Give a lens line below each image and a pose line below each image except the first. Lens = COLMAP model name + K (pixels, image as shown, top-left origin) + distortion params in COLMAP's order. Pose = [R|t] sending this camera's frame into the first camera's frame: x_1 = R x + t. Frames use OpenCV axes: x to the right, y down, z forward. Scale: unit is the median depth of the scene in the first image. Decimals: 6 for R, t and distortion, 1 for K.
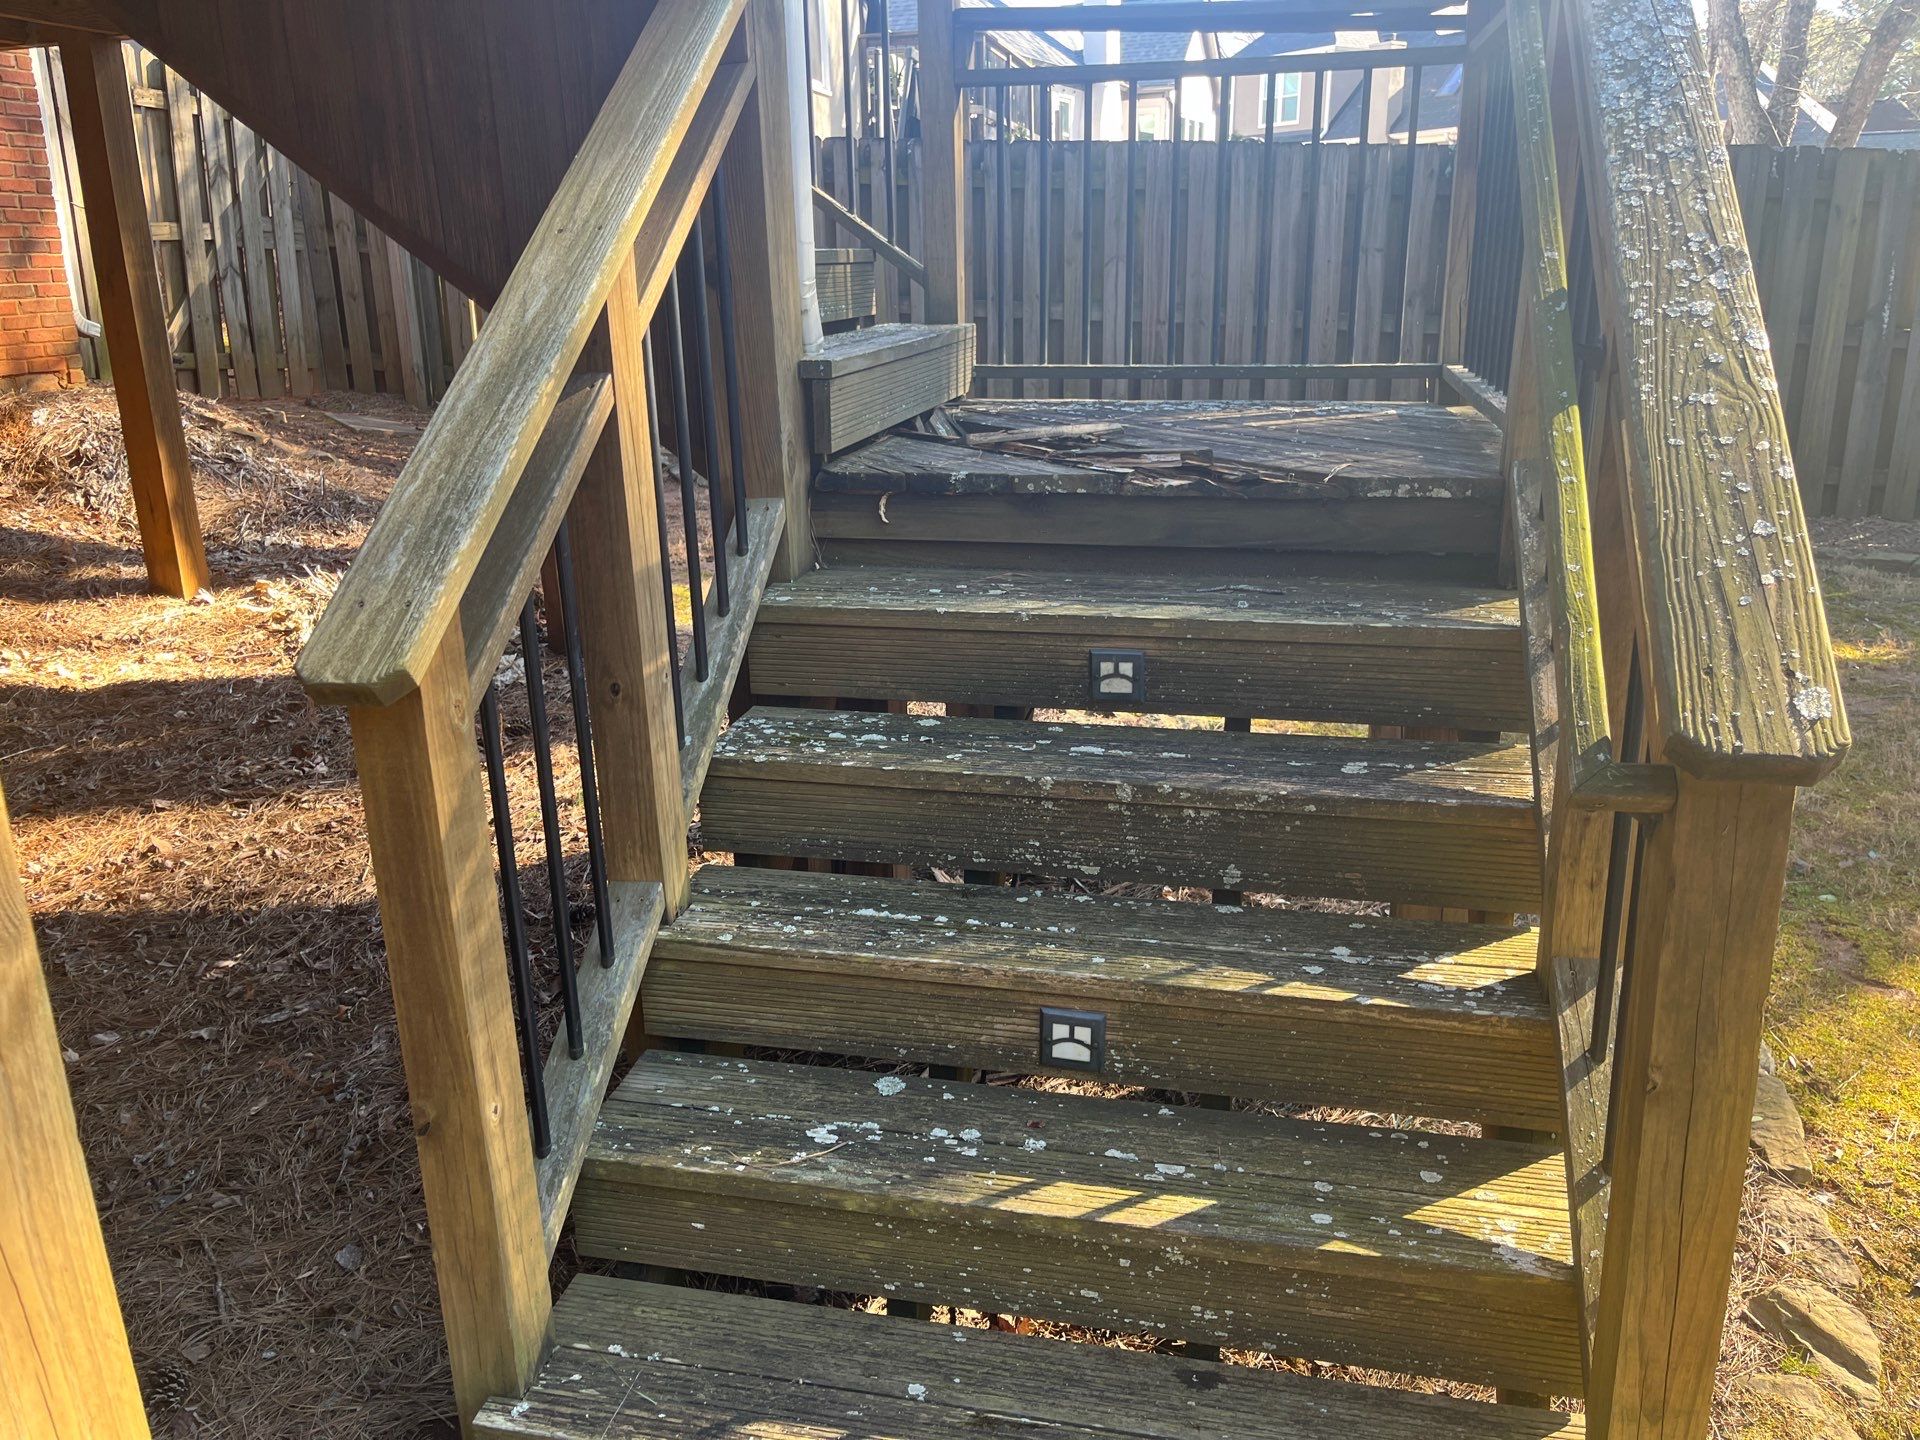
lens RADIAL K [[1523.0, 0, 960.0], [0, 1523.0, 720.0], [0, 0, 1]] dist [0.054706, -0.071490]
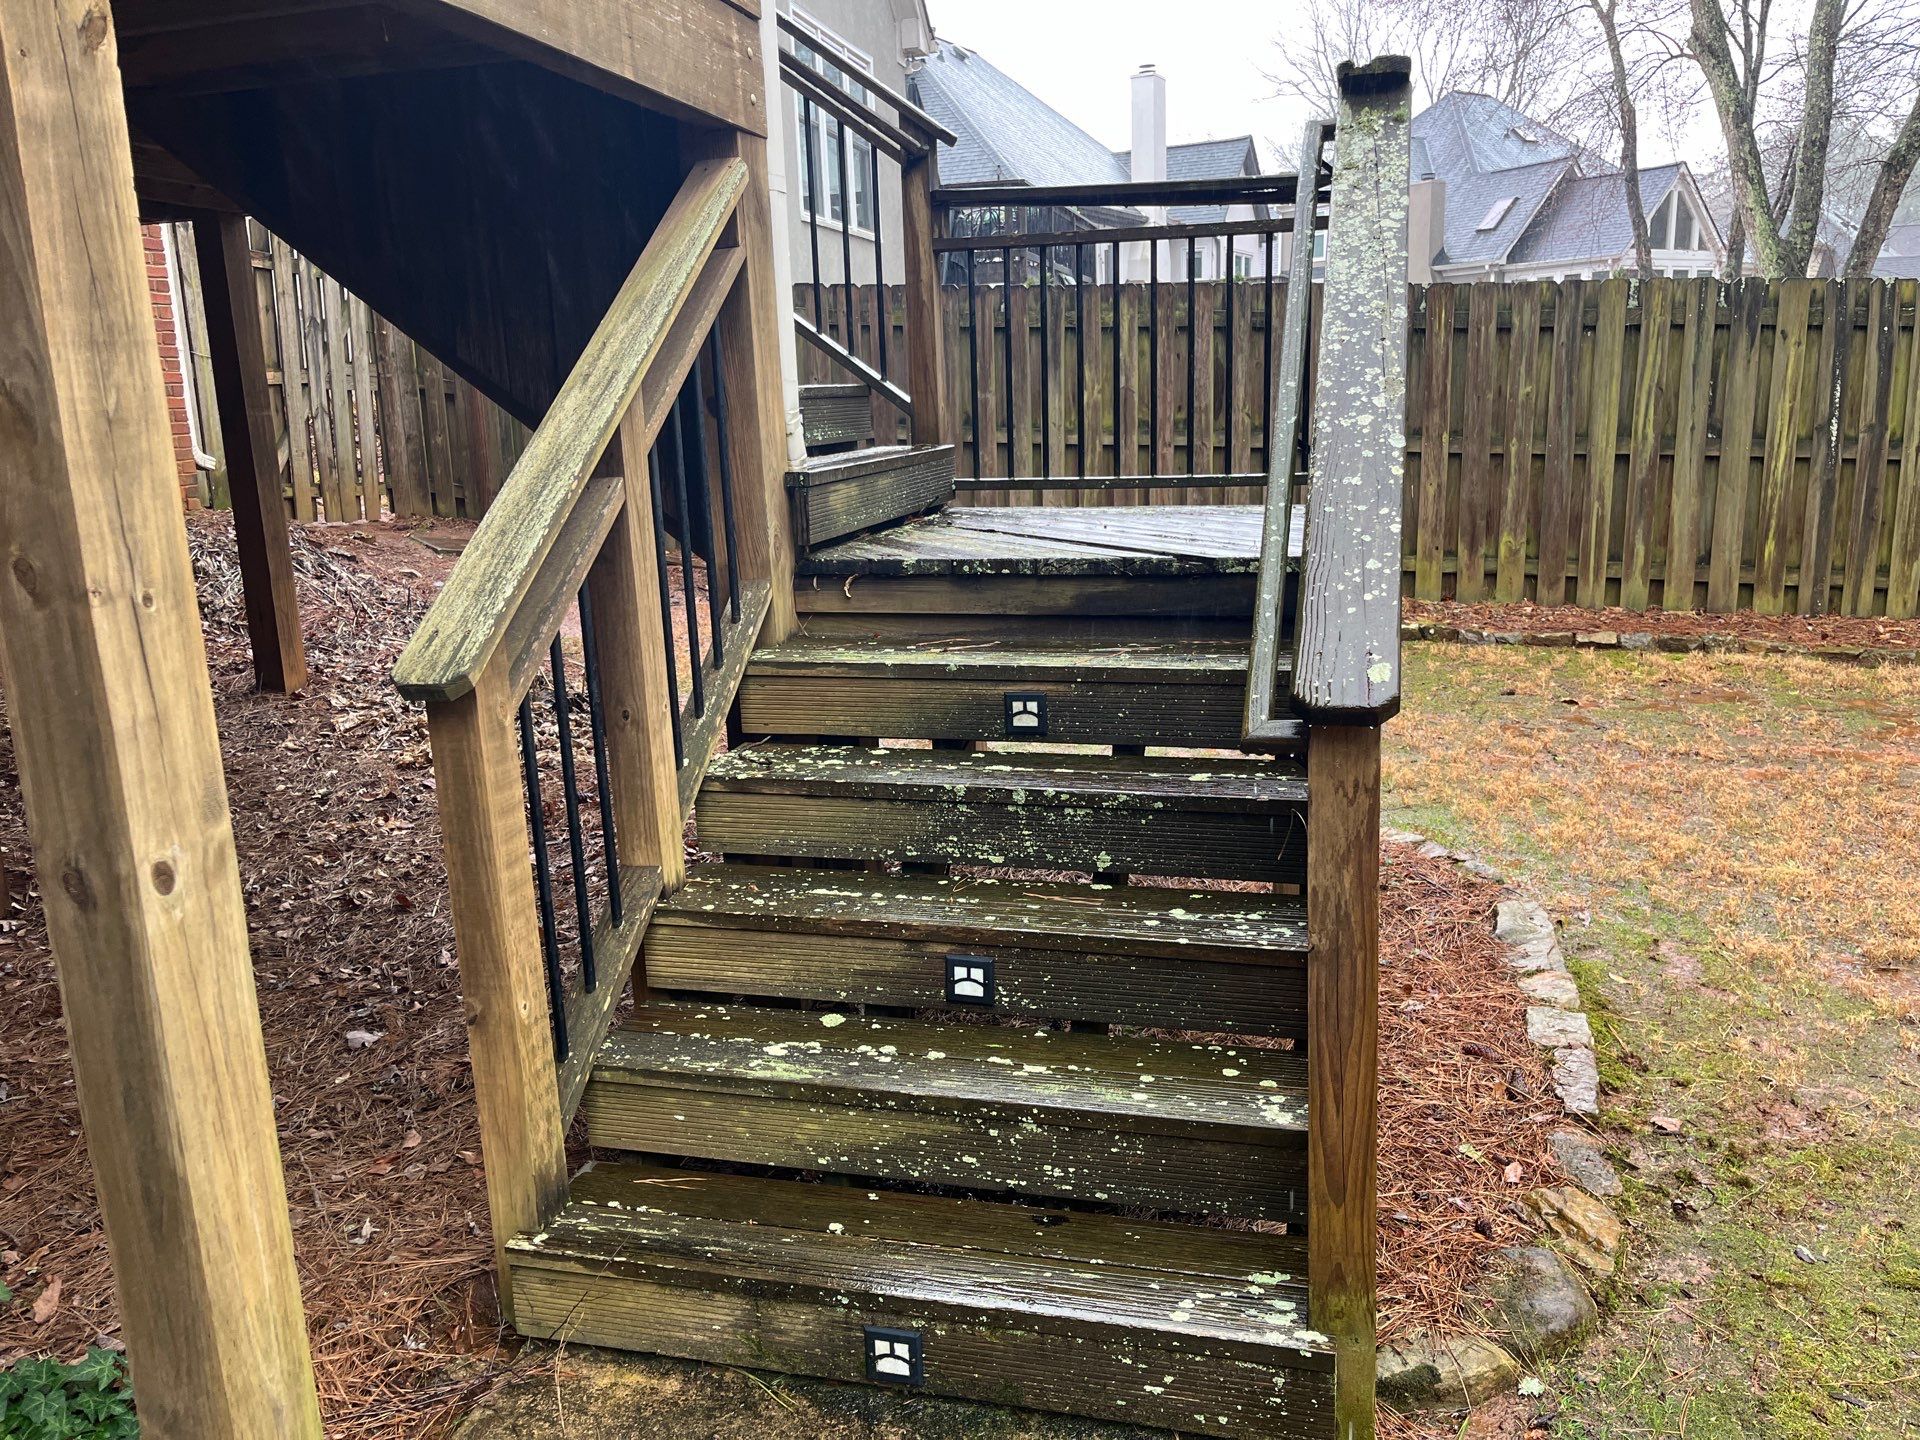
lens RADIAL K [[1454.6, 0, 953.7], [0, 1454.6, 712.0], [0, 0, 1]] dist [0.053072, -0.067646]
pose [[0.999460, -0.005471, -0.032409, 0.092062], [0.002993, 0.997102, -0.076020, 0.069487], [0.032731, 0.075882, 0.996579, -0.229945]]
